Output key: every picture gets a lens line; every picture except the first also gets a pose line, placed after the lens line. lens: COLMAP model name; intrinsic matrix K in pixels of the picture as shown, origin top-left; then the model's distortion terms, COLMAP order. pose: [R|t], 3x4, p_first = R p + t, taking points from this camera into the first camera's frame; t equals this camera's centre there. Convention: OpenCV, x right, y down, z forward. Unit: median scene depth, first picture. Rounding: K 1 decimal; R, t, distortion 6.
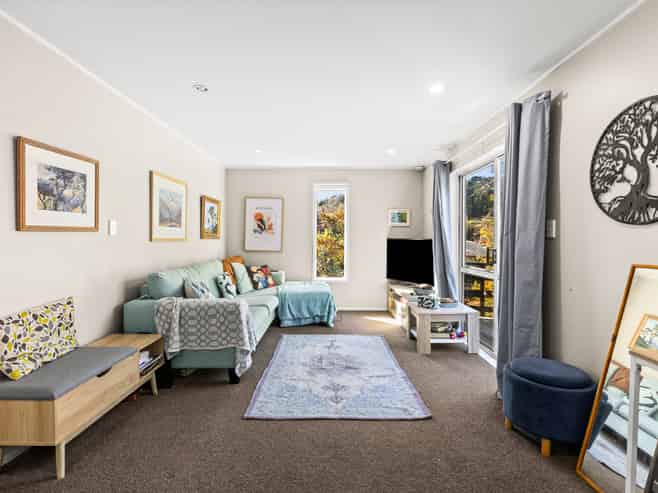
lens RADIAL K [[332.5, 0, 328.8], [0, 332.5, 241.4], [0, 0, 1]] dist [0.000317, -0.000006]
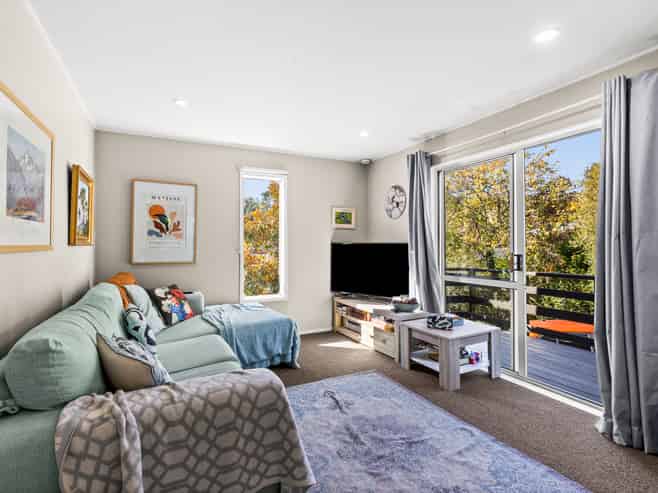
lens RADIAL K [[332.5, 0, 328.8], [0, 332.5, 241.4], [0, 0, 1]] dist [0.000317, -0.000006]
pose [[0.892005, -0.004118, 0.452008, -0.251855], [0.009853, 0.999898, -0.010334, -0.004806], [-0.451919, 0.013671, 0.891954, 0.330415]]
